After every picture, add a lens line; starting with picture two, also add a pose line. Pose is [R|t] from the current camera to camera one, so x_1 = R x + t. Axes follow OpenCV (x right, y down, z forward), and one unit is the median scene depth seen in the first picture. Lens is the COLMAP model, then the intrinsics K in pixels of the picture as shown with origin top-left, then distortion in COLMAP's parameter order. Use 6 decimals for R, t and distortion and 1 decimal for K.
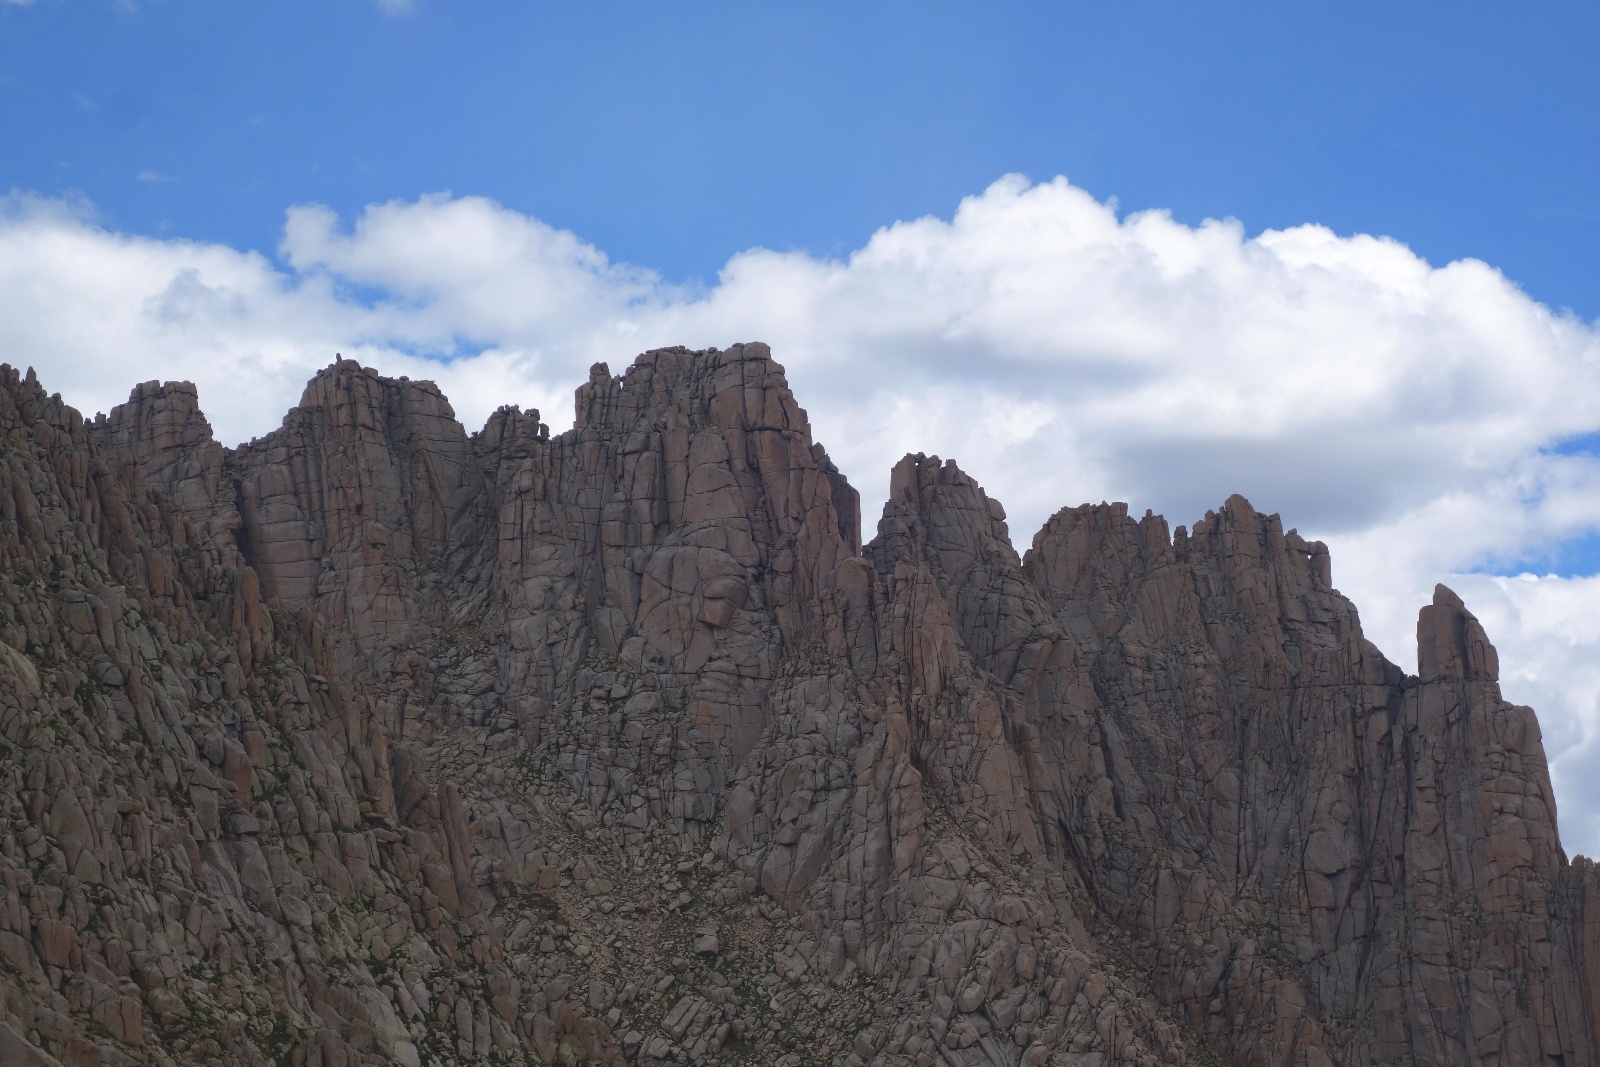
lens RADIAL K [[4363.2, 0, 800.0], [0, 4363.2, 533.5], [0, 0, 1]] dist [0.030196, 0.580809]
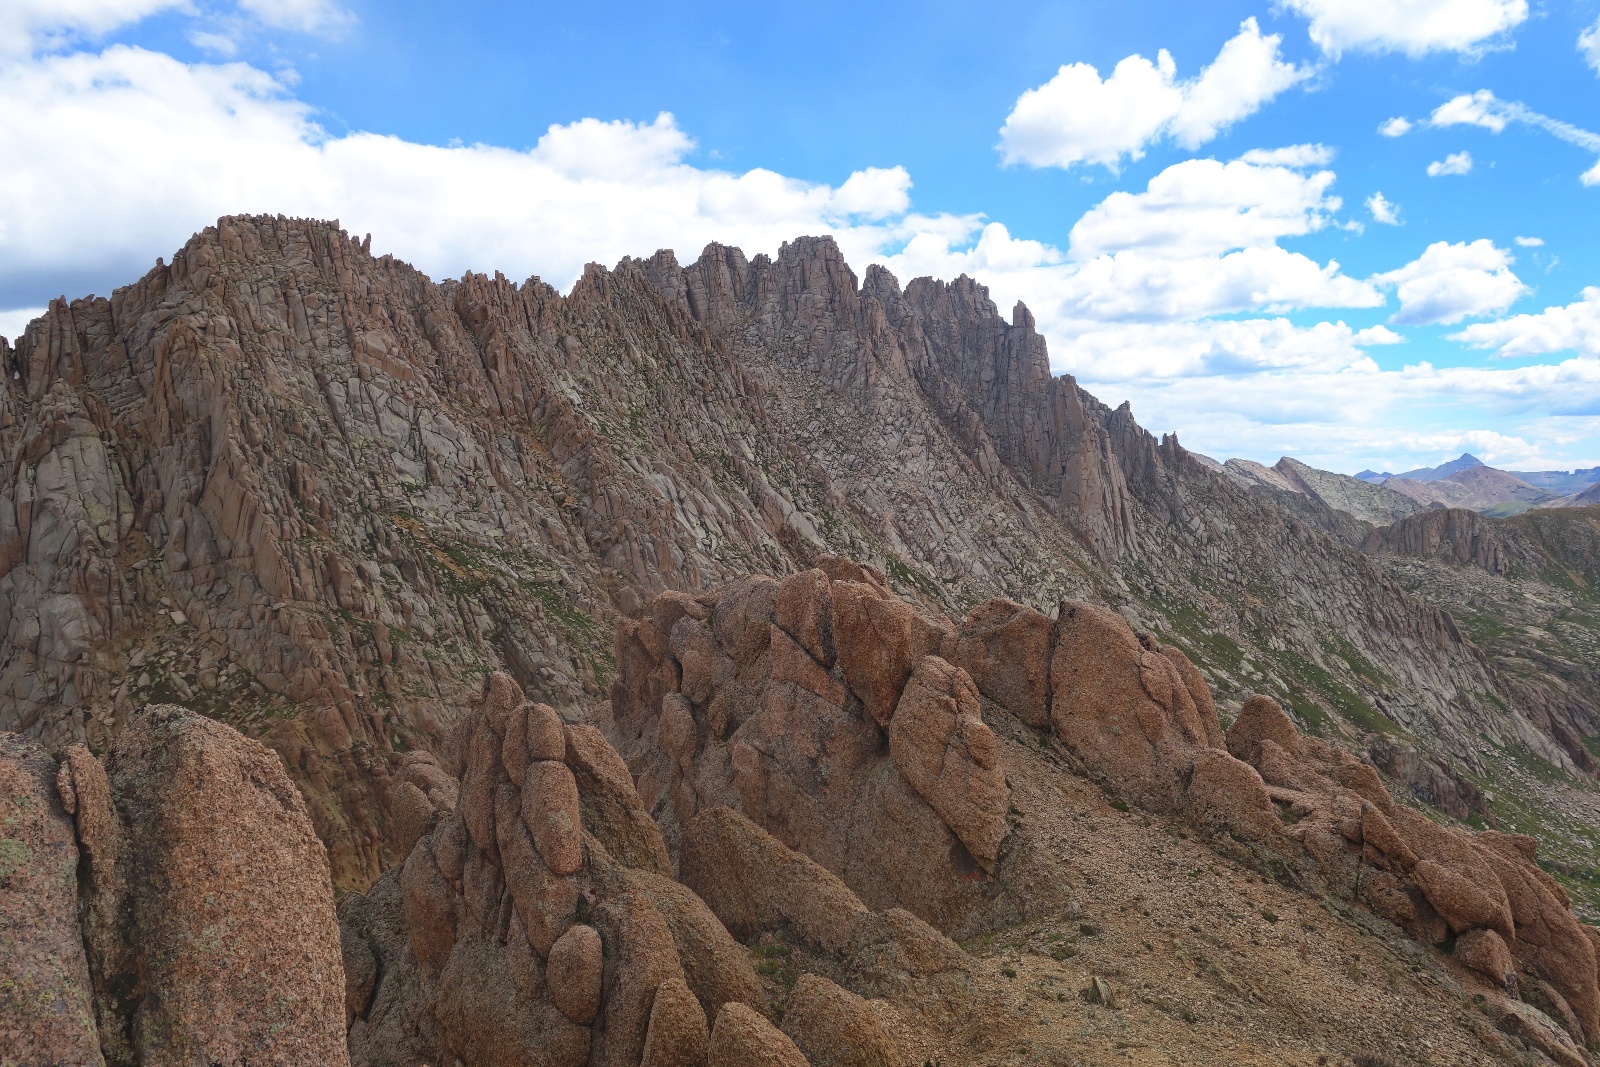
lens RADIAL K [[1287.2, 0, 800.0], [0, 1287.2, 533.5], [0, 0, 1]] dist [0.010346, -0.002418]
pose [[0.999559, -0.009717, -0.028065, -0.006561], [0.015568, 0.976159, 0.216500, -0.034567], [0.025292, -0.216841, 0.975879, -0.086838]]
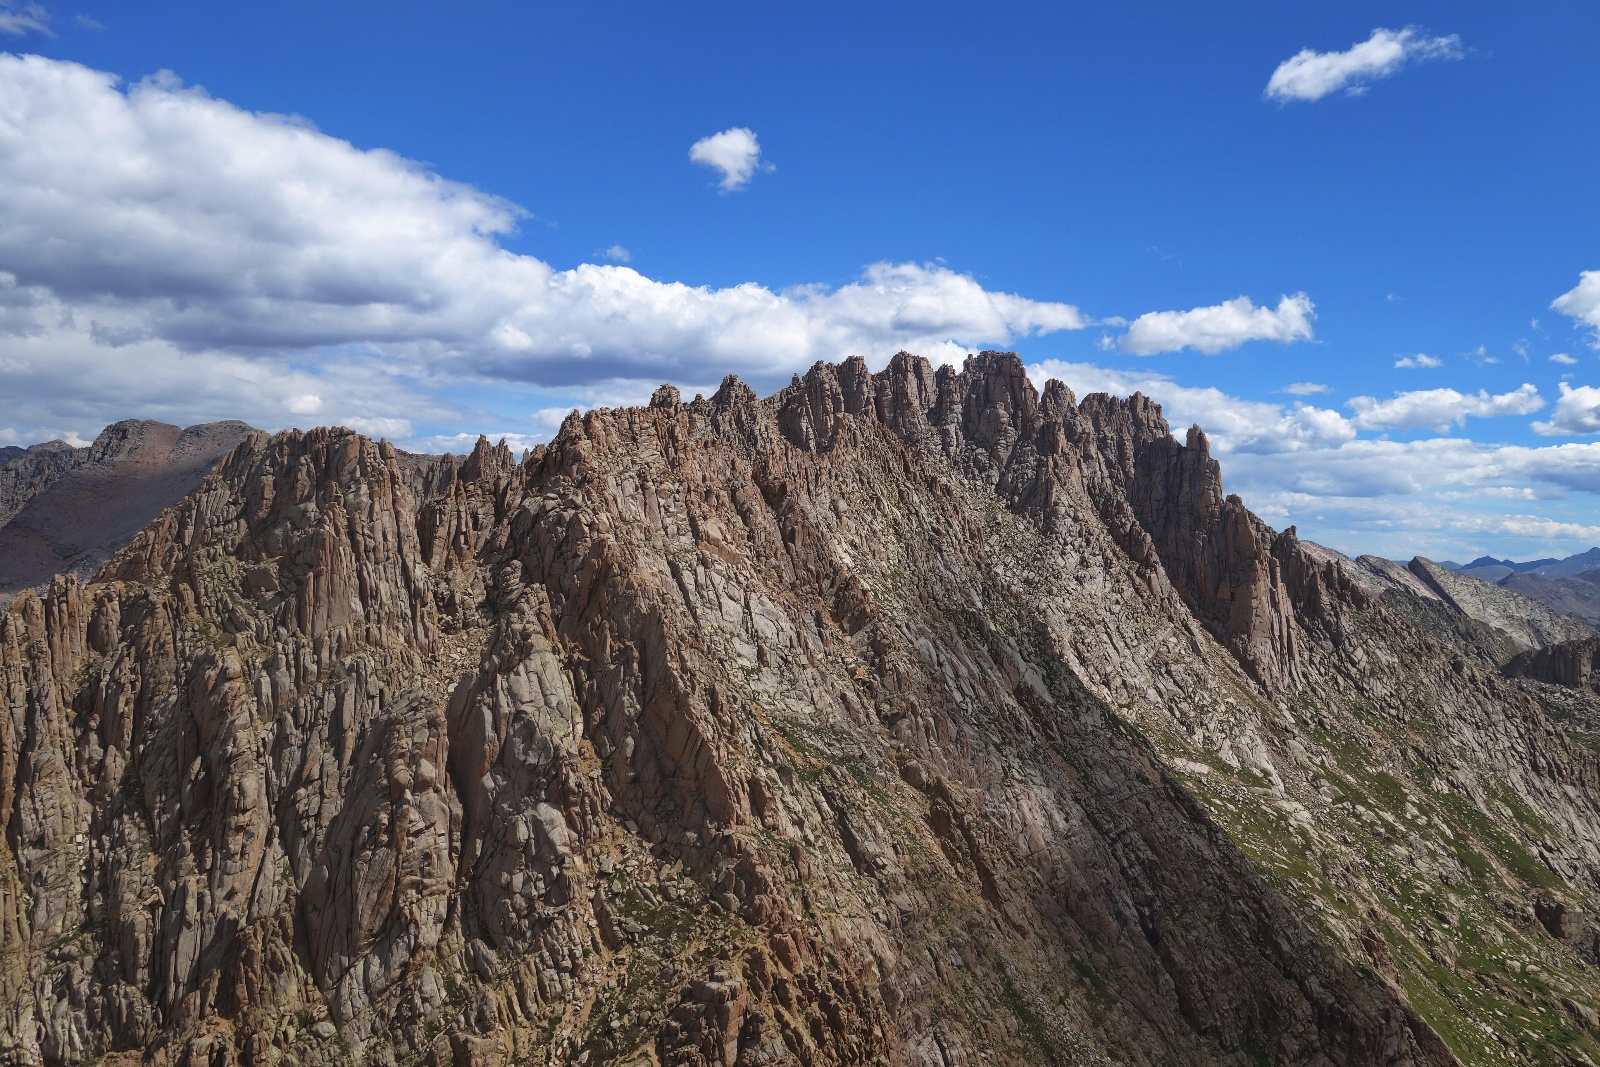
lens RADIAL K [[1287.2, 0, 800.0], [0, 1287.2, 533.5], [0, 0, 1]] dist [0.010346, -0.002418]
pose [[0.993075, 0.060028, -0.100992, -0.073158], [-0.040191, 0.981331, 0.188081, -0.092793], [0.110396, -0.182720, 0.976947, -0.124392]]
